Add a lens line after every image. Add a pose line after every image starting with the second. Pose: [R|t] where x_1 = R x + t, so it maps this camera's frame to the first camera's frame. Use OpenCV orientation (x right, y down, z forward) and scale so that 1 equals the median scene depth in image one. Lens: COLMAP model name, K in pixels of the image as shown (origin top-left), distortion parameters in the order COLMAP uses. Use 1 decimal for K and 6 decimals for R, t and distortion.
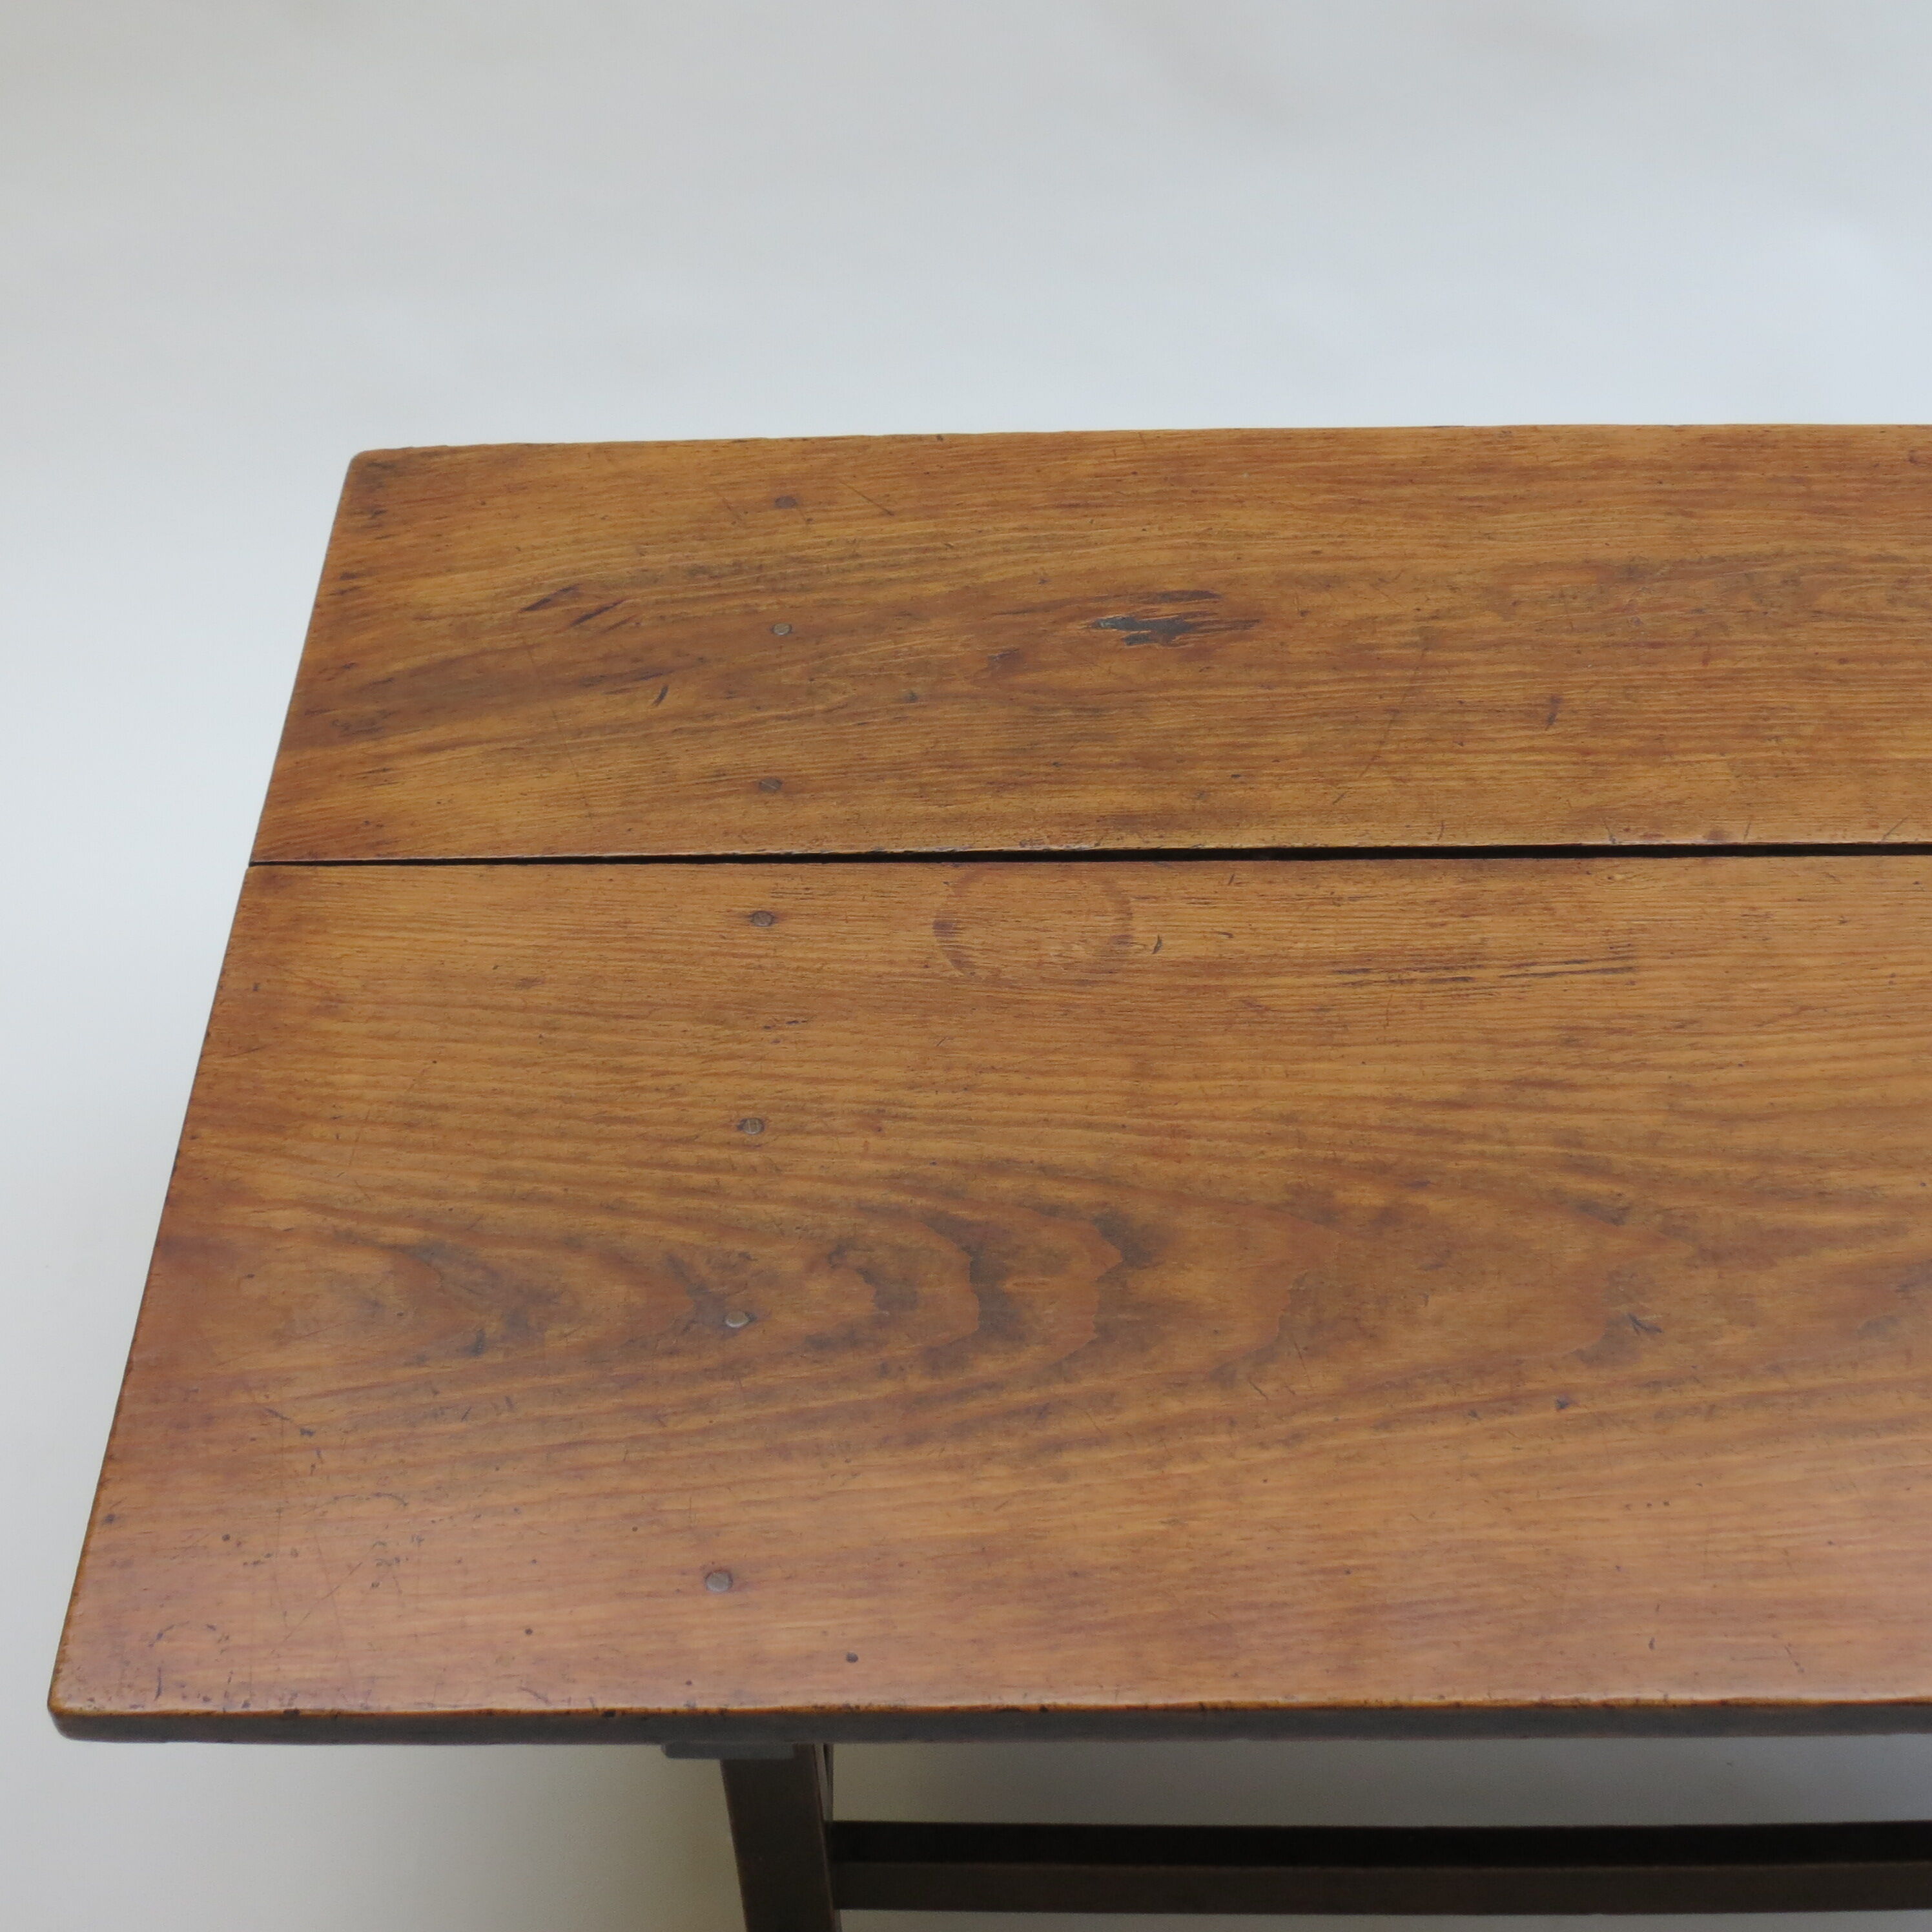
lens RADIAL K [[3069.4, 0, 966.0], [0, 3069.4, 966.0], [0, 0, 1]] dist [-0.062912, 0.080191]
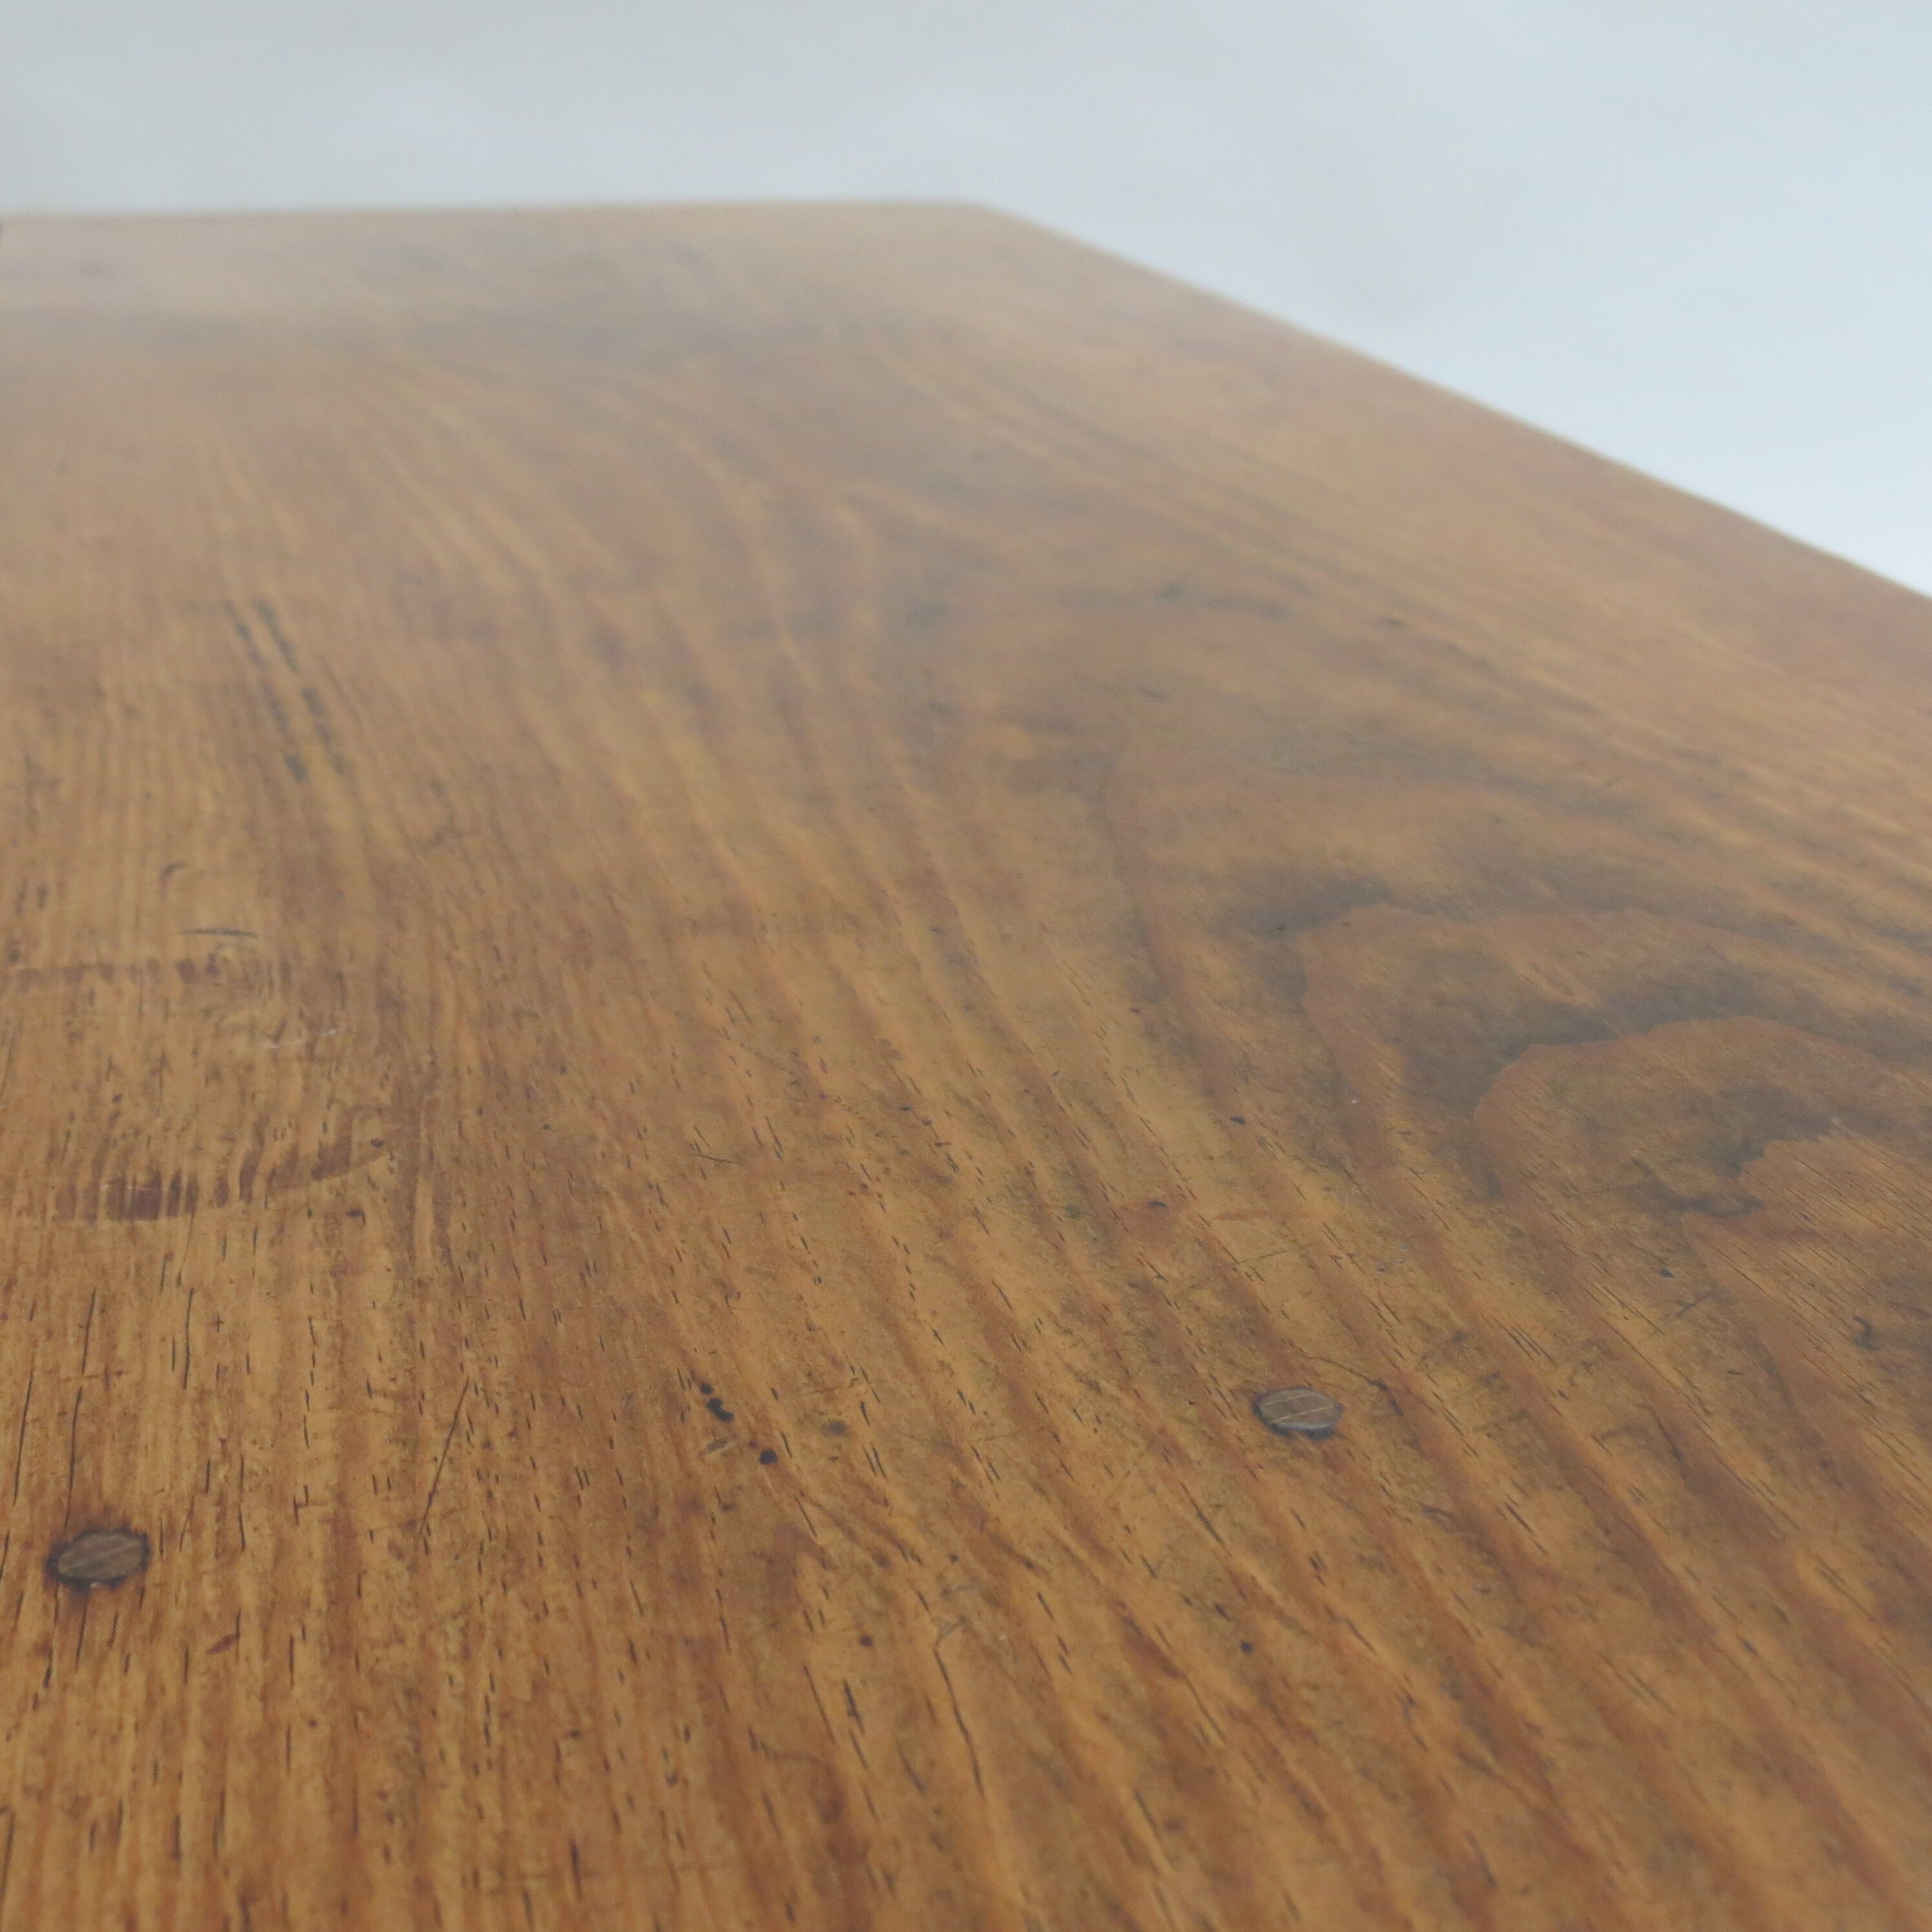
lens RADIAL K [[2991.1, 0, 966.0], [0, 2991.1, 966.0], [0, 0, 1]] dist [-0.051968, -0.054488]
pose [[-0.263061, -0.342615, 0.901895, -0.271123], [0.665959, 0.611905, 0.426697, -0.094557], [-0.698067, 0.712872, 0.067199, 0.959241]]
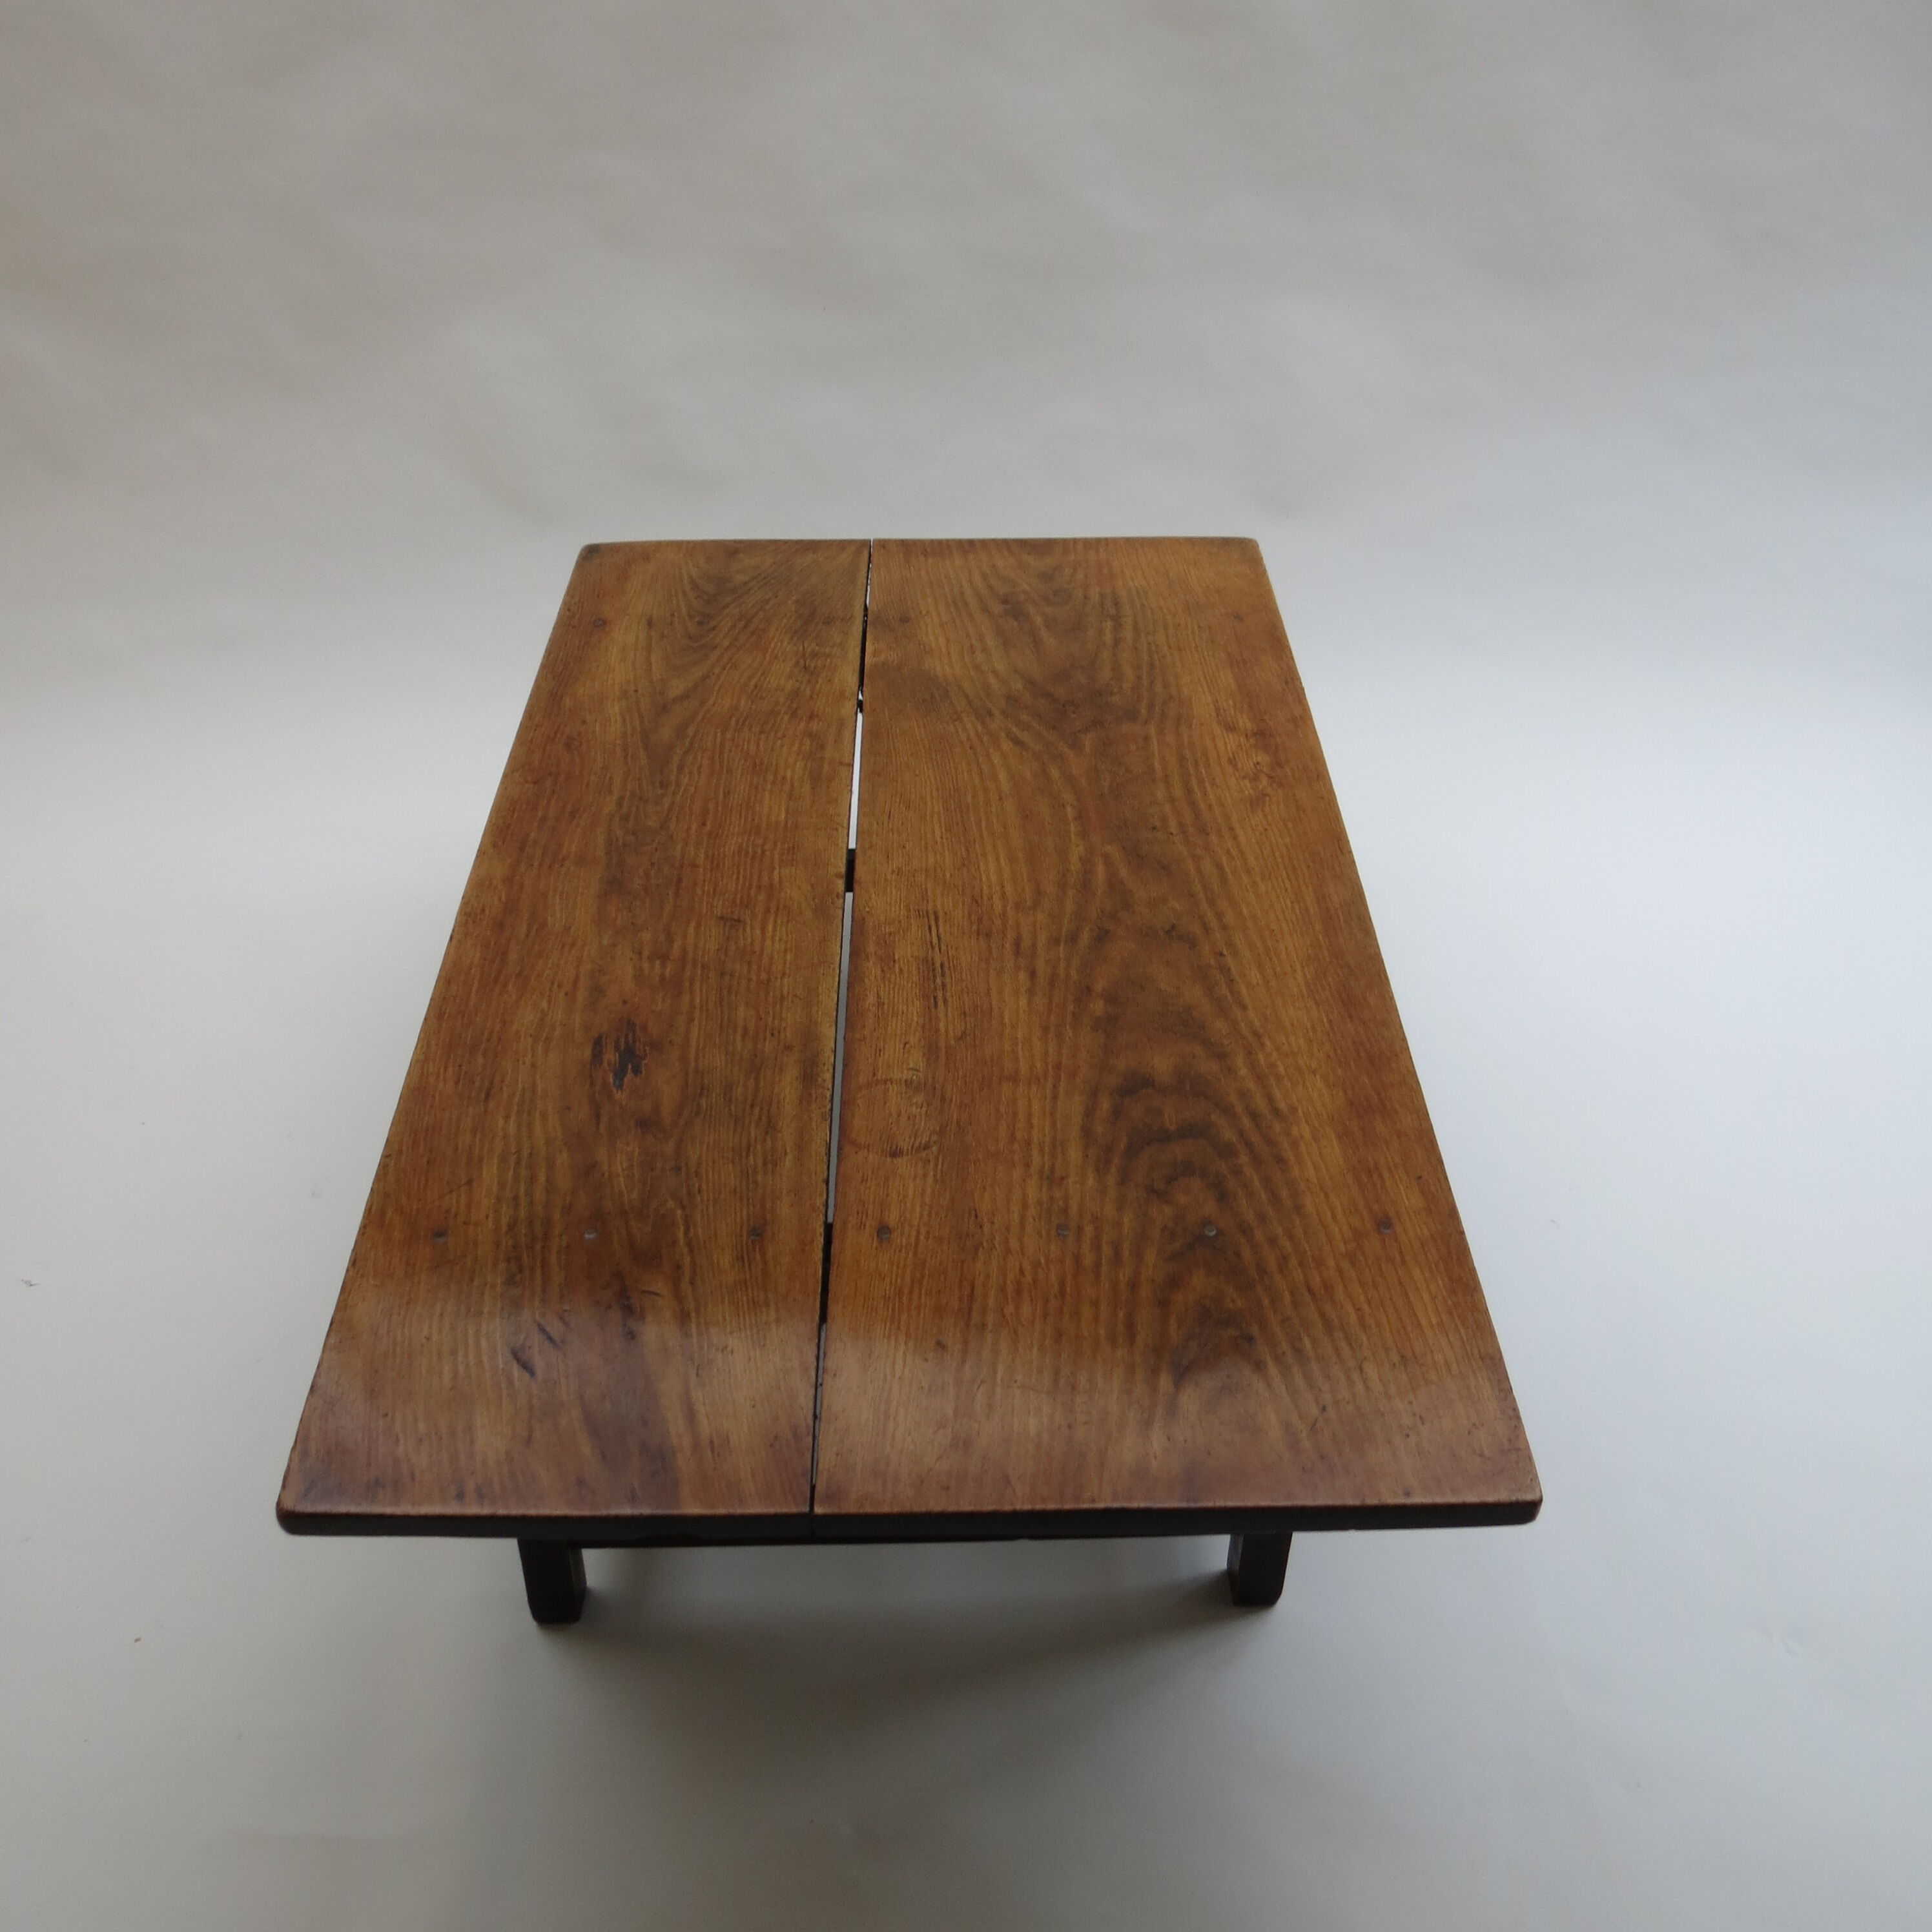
lens RADIAL K [[1973.0, 0, 966.0], [0, 1973.0, 966.0], [0, 0, 1]] dist [-0.053820, 0.187221]
pose [[-0.007905, -0.598887, 0.800795, -0.827655], [0.706216, 0.563616, 0.428481, -0.516625], [-0.707952, 0.568921, 0.418488, 0.498265]]
